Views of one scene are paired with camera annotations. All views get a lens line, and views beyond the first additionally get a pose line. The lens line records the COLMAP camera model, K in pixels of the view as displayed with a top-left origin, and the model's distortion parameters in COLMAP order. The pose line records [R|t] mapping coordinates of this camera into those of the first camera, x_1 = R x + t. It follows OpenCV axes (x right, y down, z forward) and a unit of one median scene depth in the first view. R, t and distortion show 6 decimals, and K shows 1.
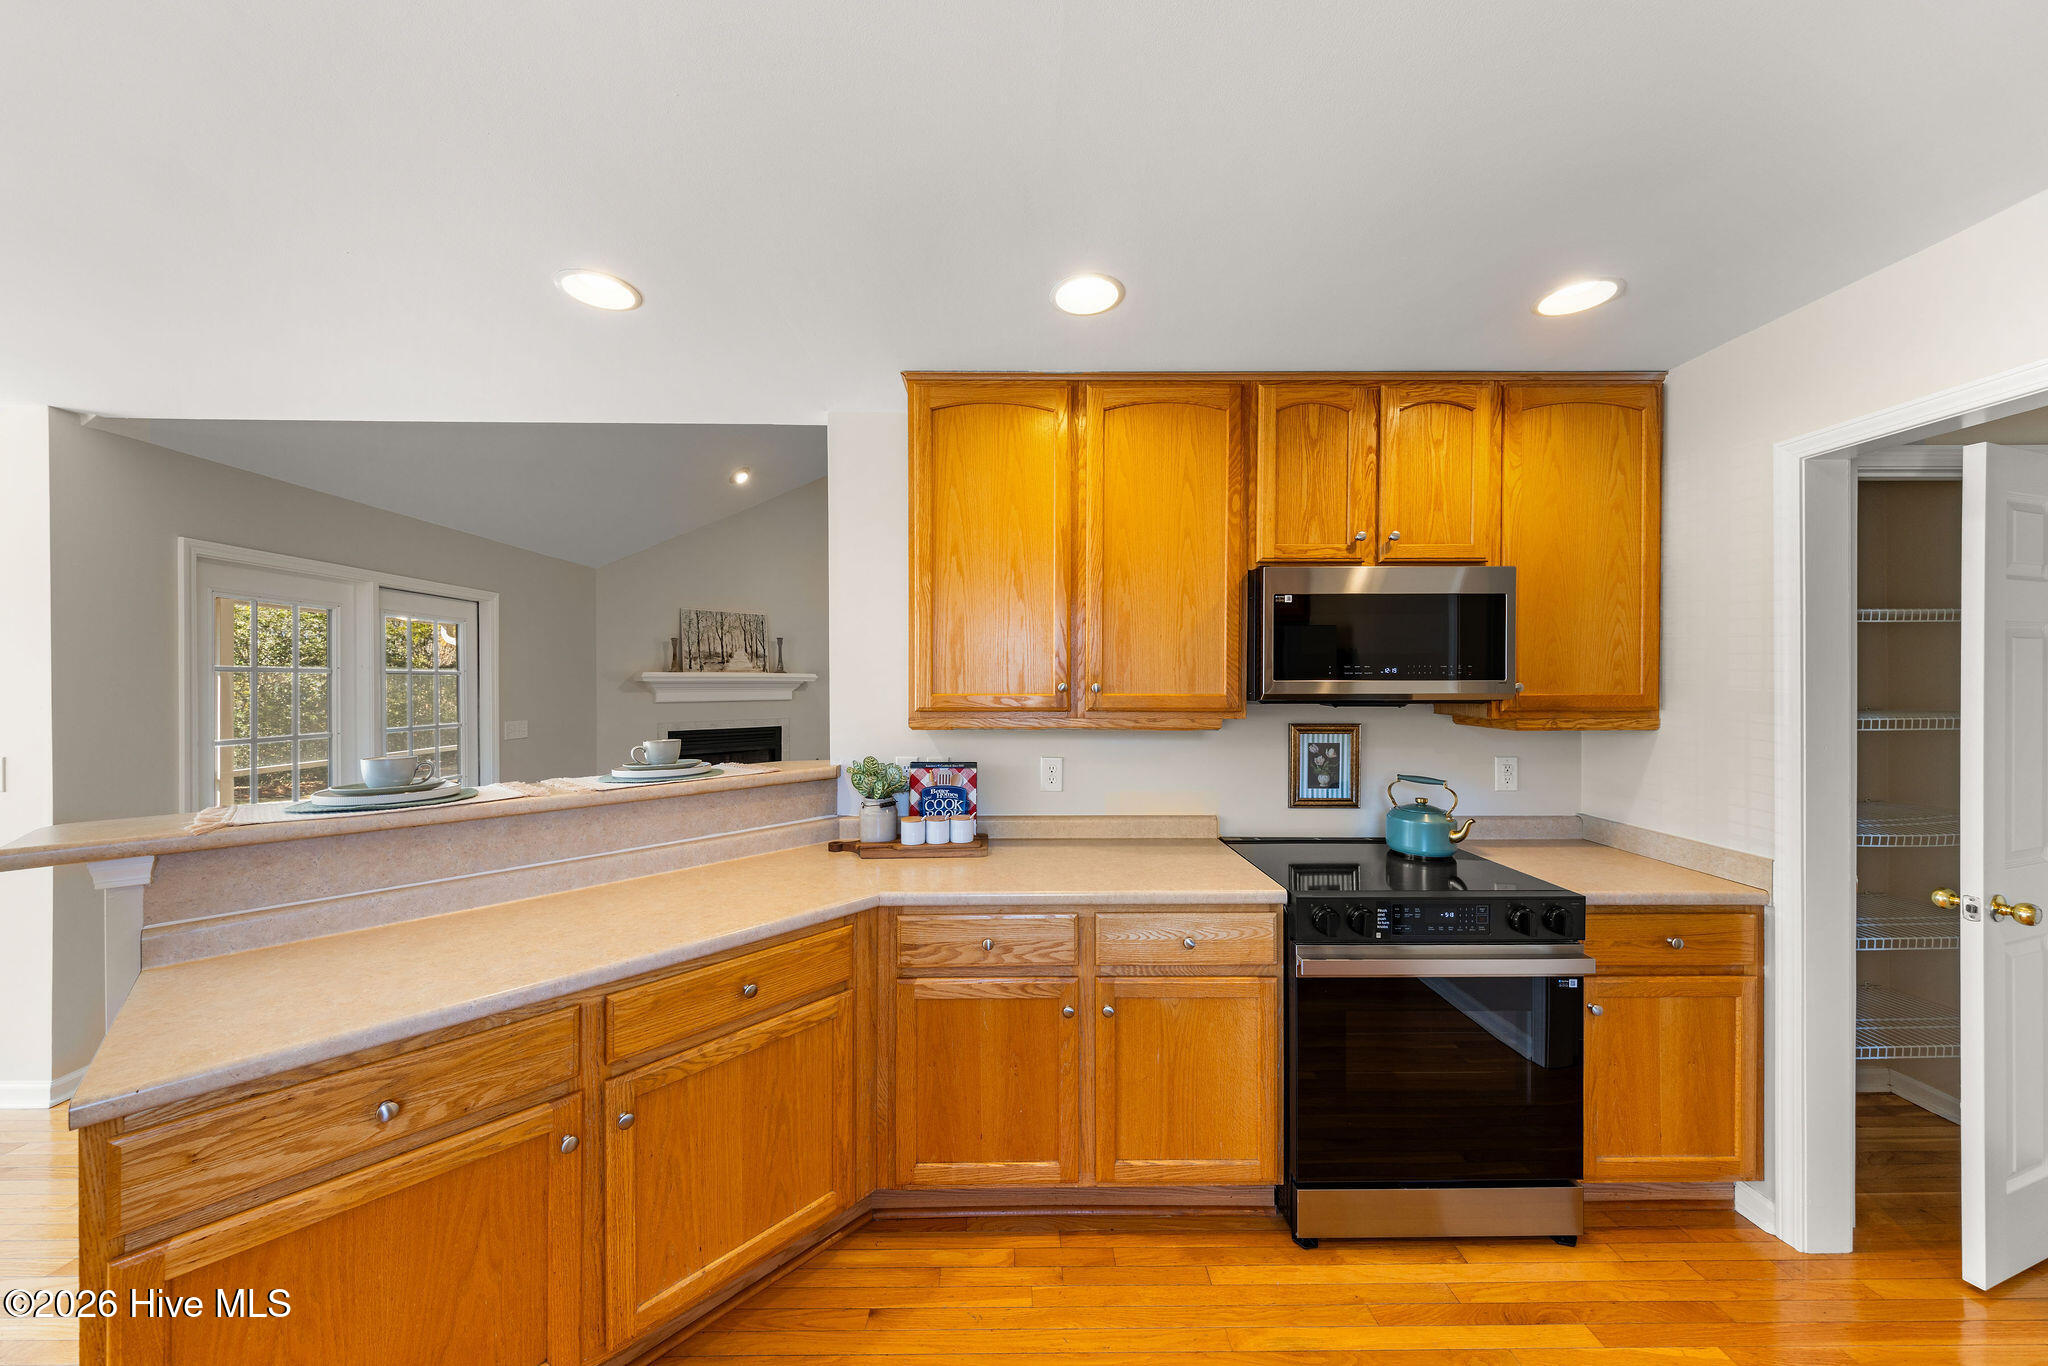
lens RADIAL K [[686.9, 0, 1016.7], [0, 686.9, 684.2], [0, 0, 1]] dist [-0.000380, -0.000124]
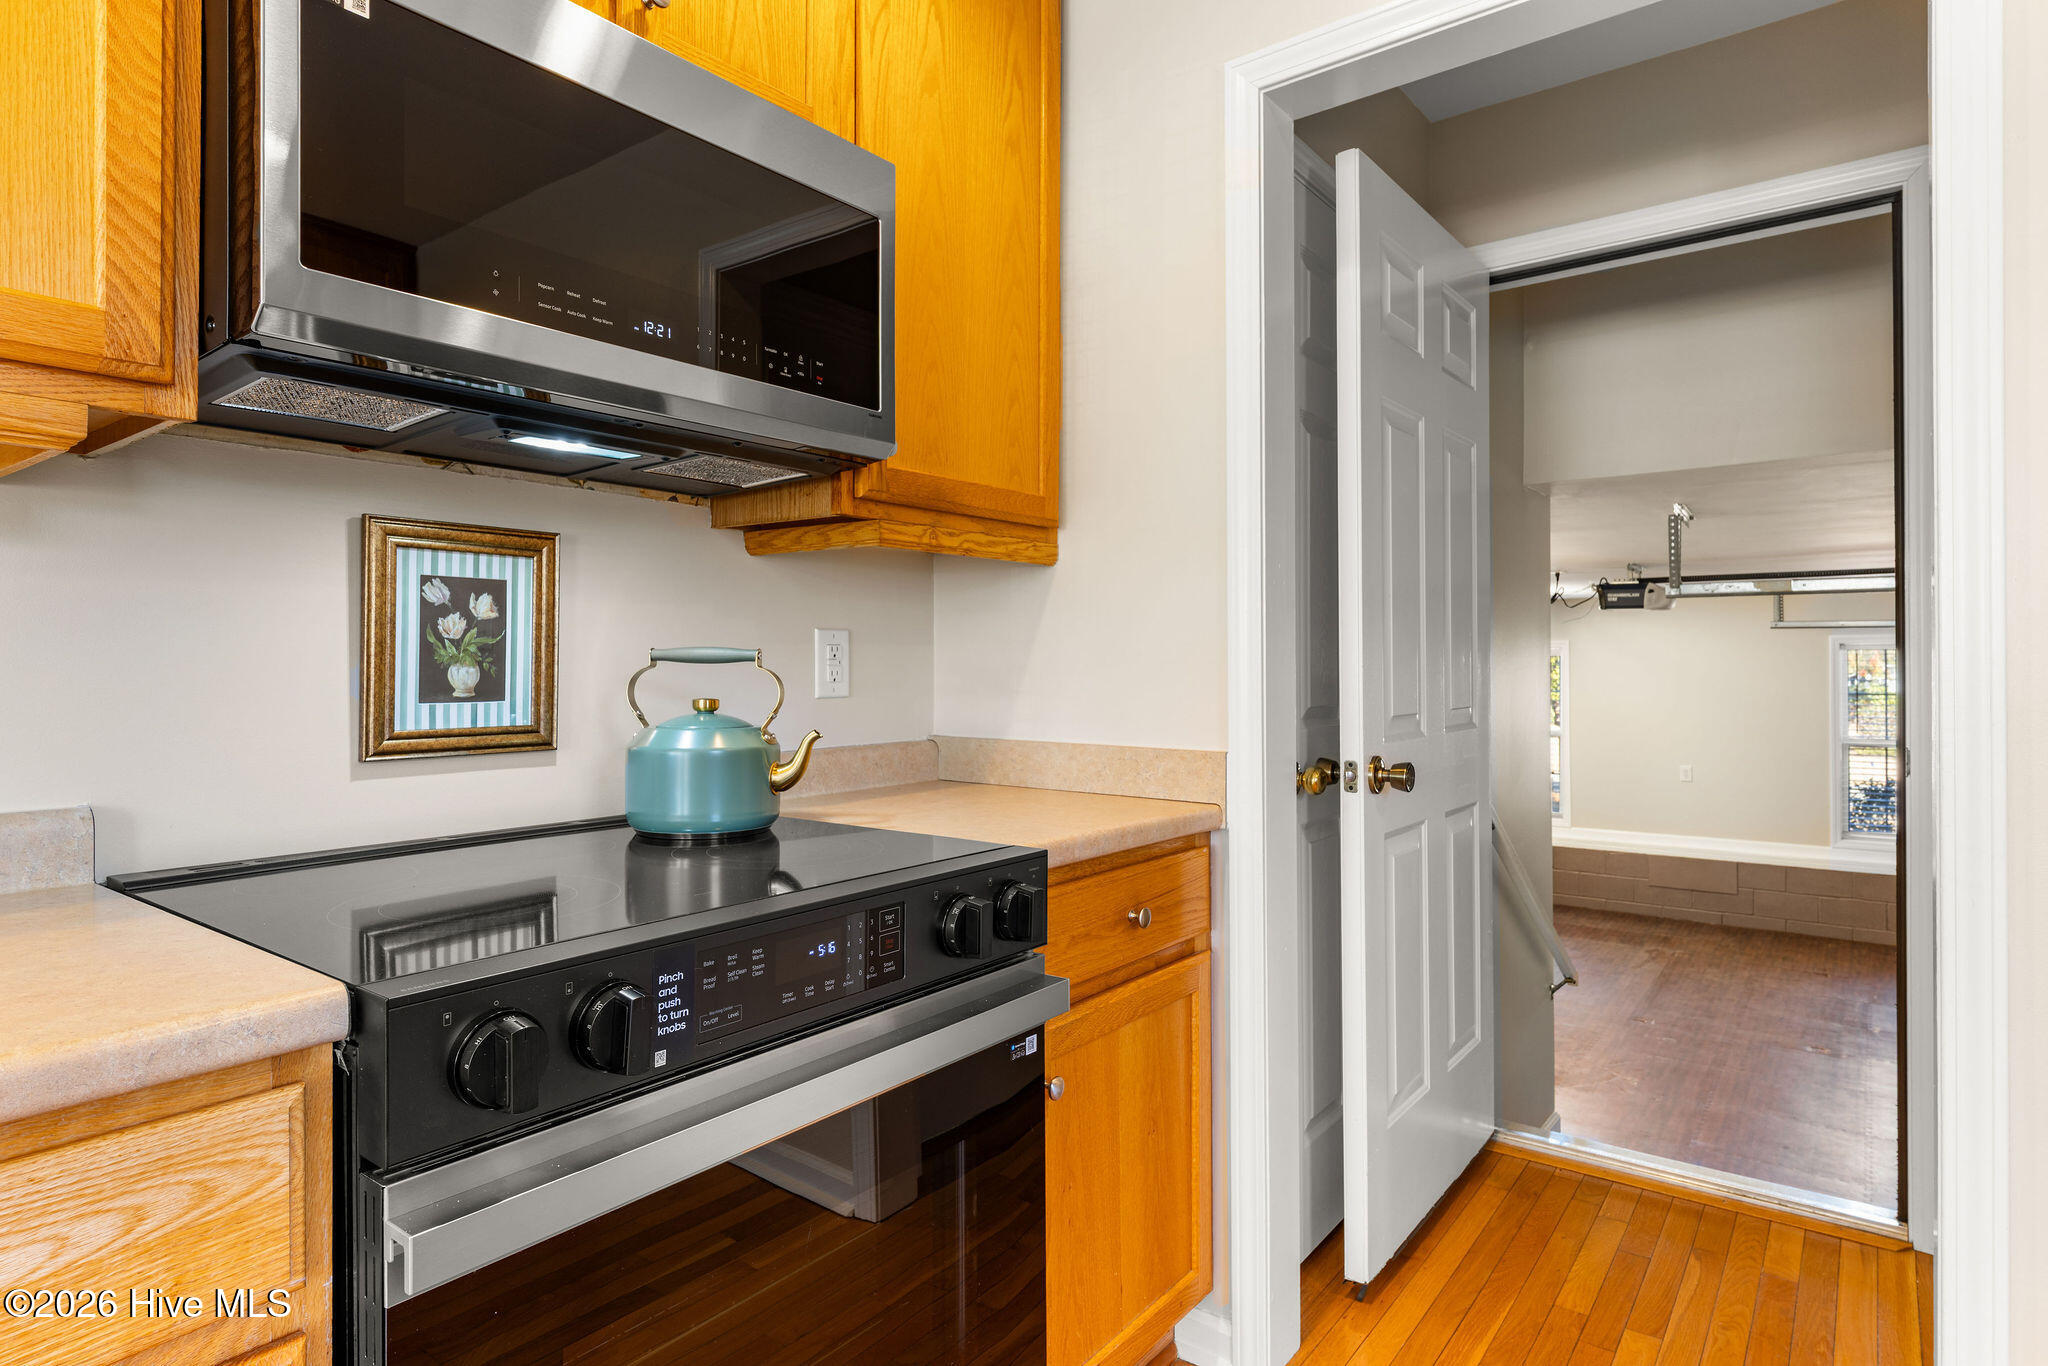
lens RADIAL K [[1116.4, 0, 1018.6], [0, 1116.4, 653.0], [0, 0, 1]] dist [-0.000812, 0.000012]
pose [[0.618638, 0.005322, 0.785658, 0.183973], [0.003610, 0.999947, -0.009617, 0.151595], [-0.785668, 0.008786, 0.618587, 0.453237]]
